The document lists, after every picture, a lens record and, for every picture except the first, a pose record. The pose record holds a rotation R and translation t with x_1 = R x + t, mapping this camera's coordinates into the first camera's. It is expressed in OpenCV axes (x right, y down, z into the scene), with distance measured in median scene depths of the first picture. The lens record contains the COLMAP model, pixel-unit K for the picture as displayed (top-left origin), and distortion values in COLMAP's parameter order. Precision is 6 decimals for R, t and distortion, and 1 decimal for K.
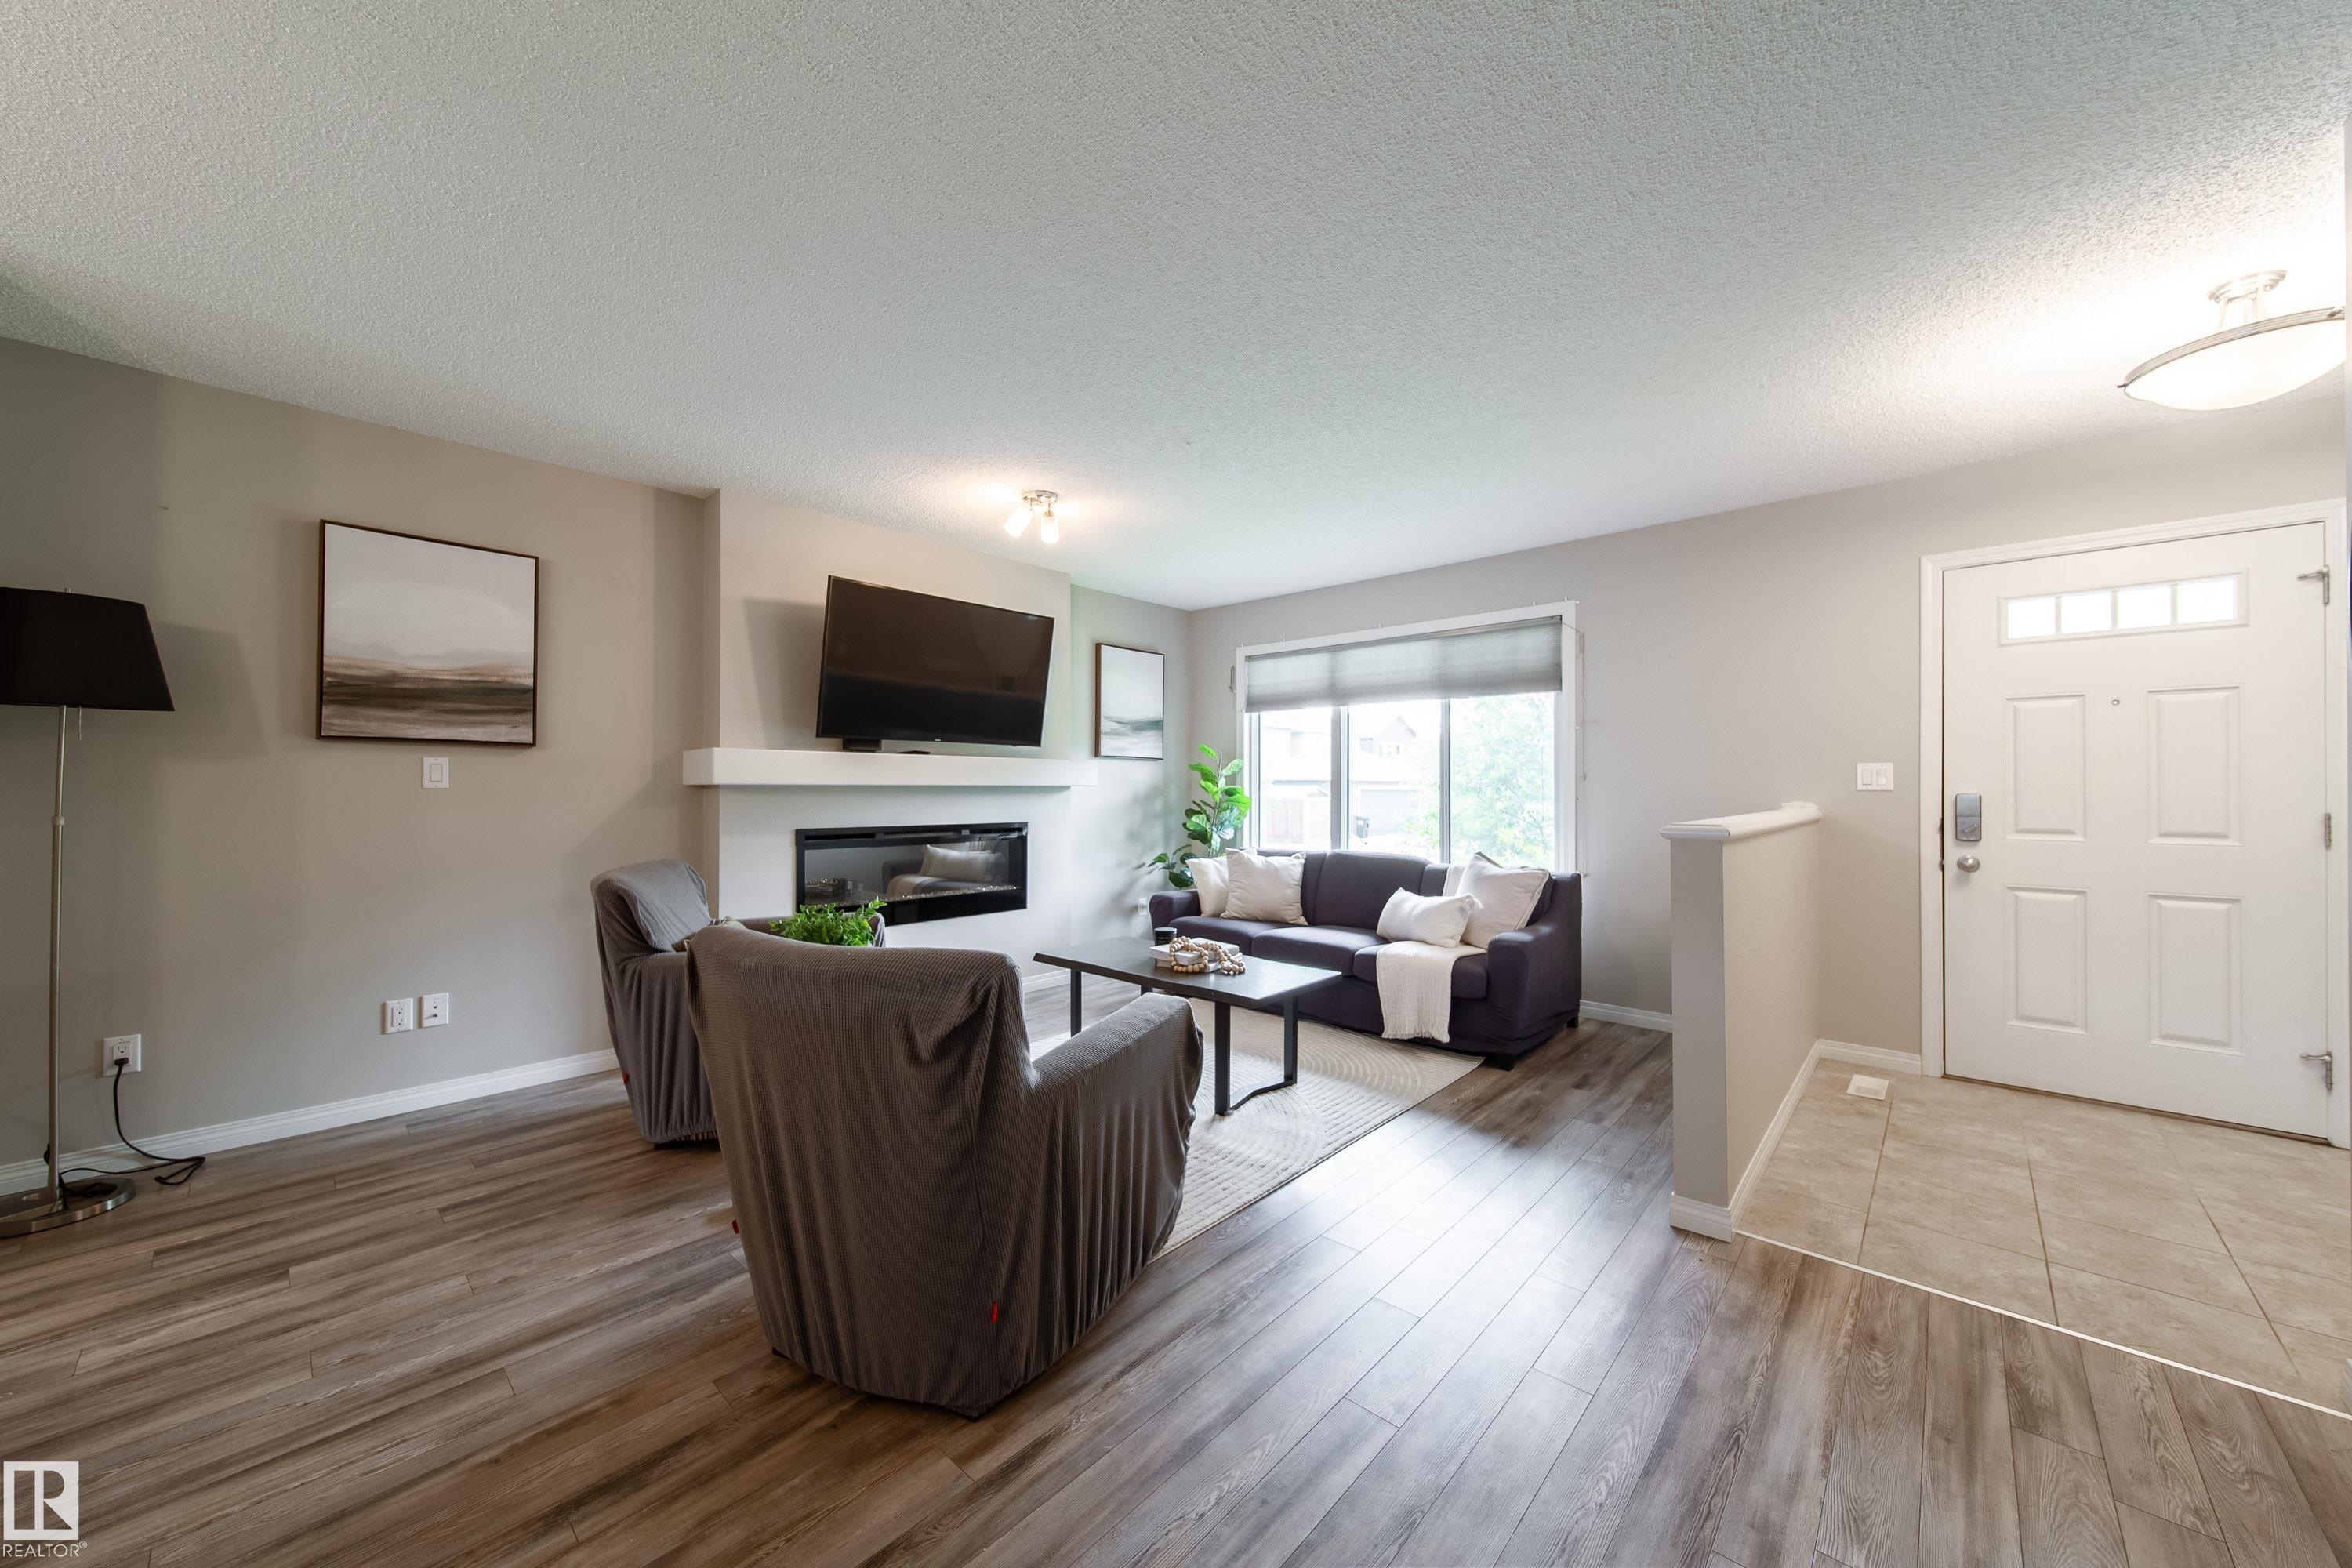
lens RADIAL K [[840.8, 0, 1180.8], [0, 840.8, 784.7], [0, 0, 1]] dist [0.003708, -0.001600]
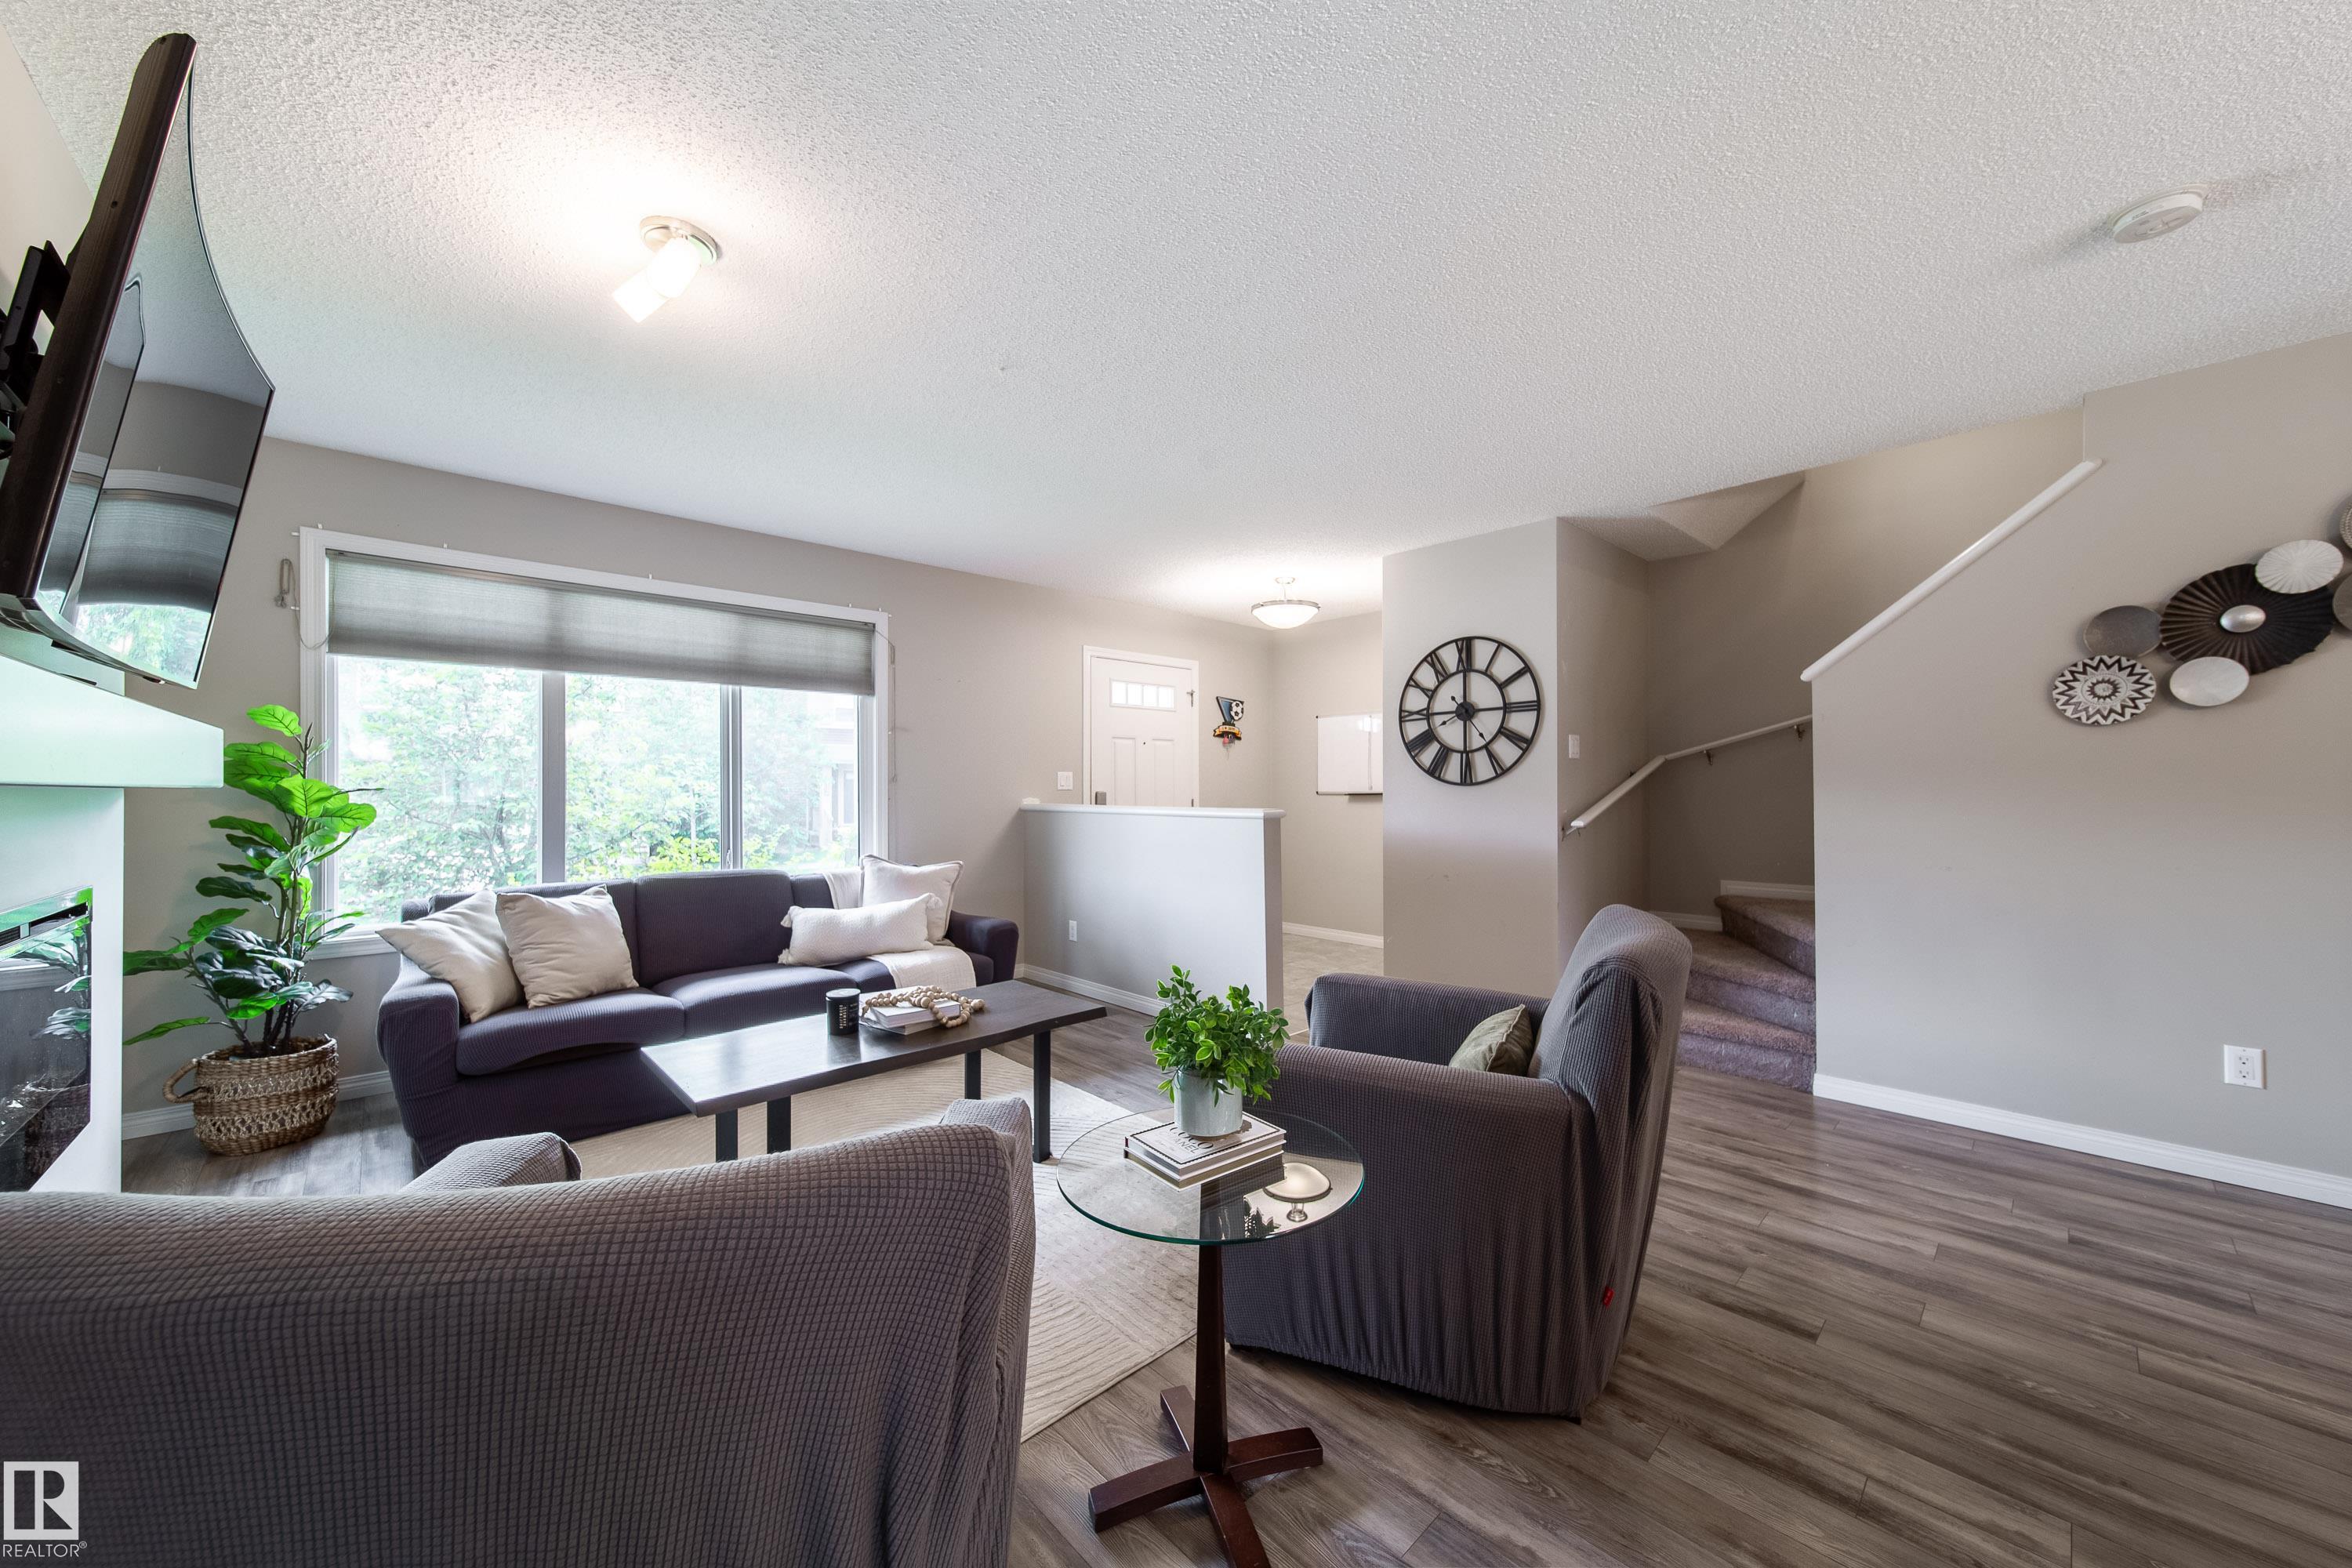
lens RADIAL K [[840.8, 0, 1180.8], [0, 840.8, 784.7], [0, 0, 1]] dist [0.003708, -0.001600]
pose [[0.074794, 0.001825, 0.997197, -0.704784], [-0.001331, 0.999998, -0.001731, -0.000135], [-0.997198, -0.001198, 0.074796, 0.679277]]
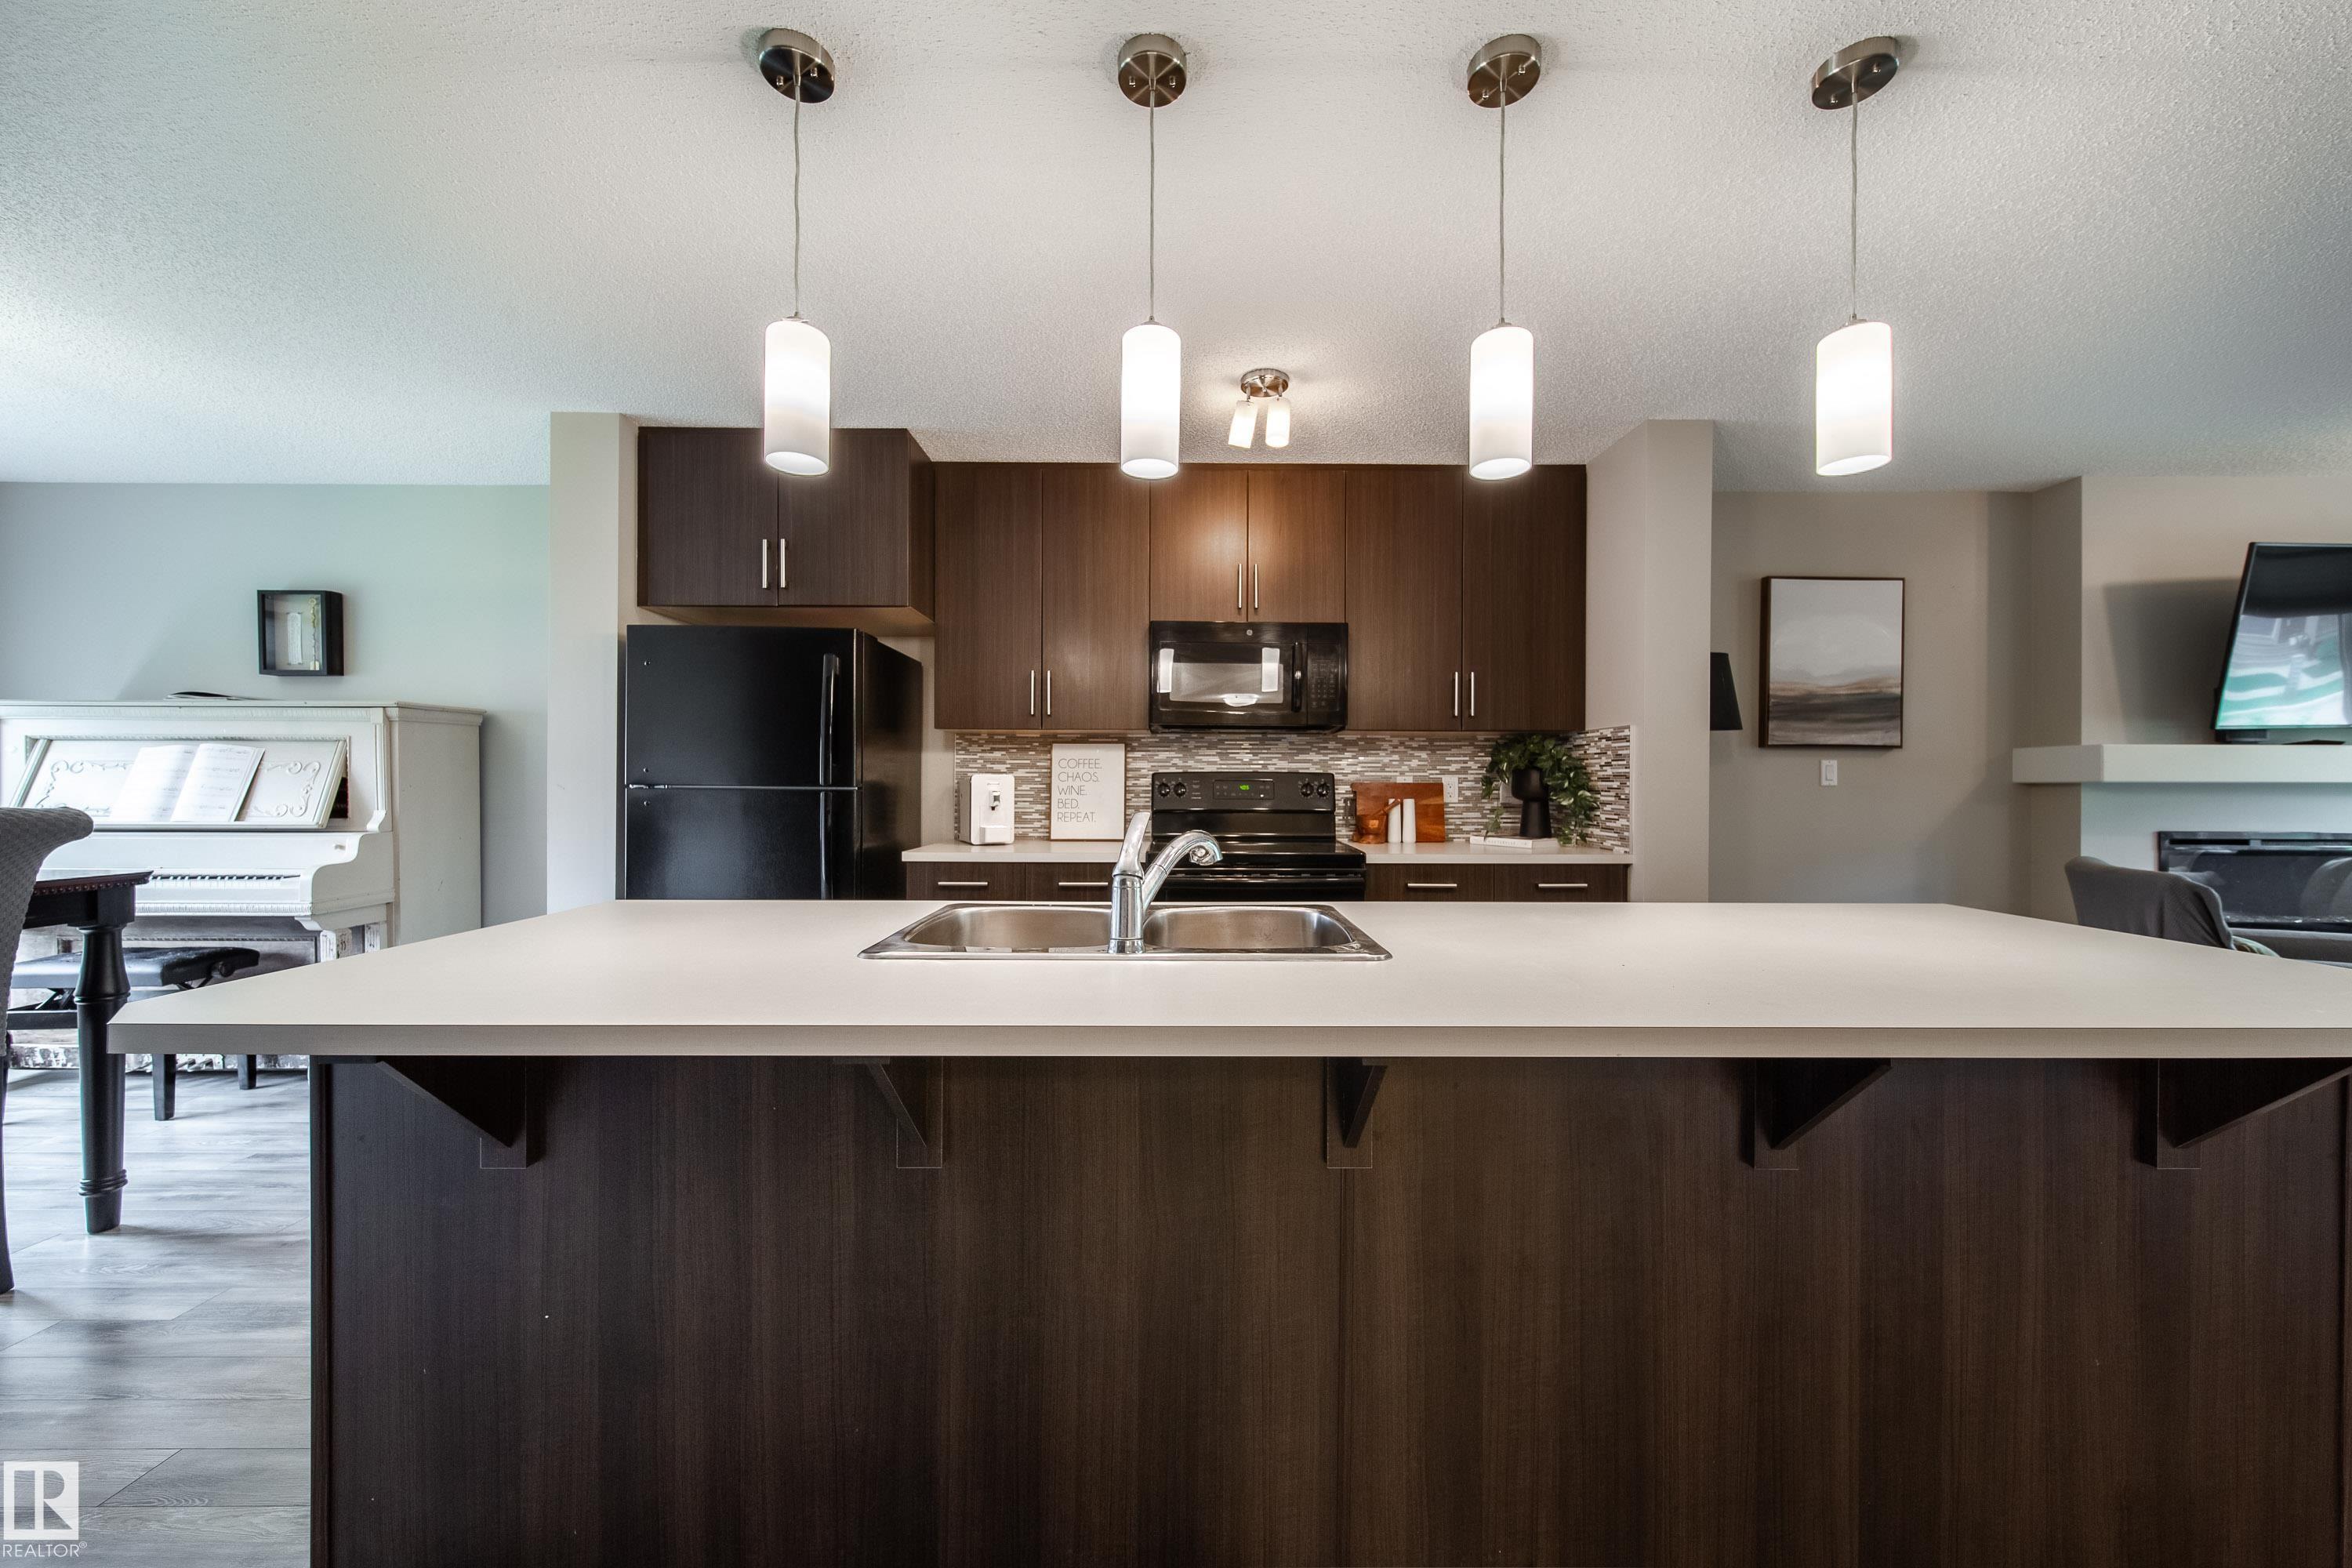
lens RADIAL K [[840.8, 0, 1180.8], [0, 840.8, 784.7], [0, 0, 1]] dist [0.003708, -0.001600]
pose [[0.682769, 0.003075, -0.730628, -0.563825], [0.001406, 0.999984, 0.005522, -0.004709], [0.730633, -0.004798, 0.682754, -0.430770]]
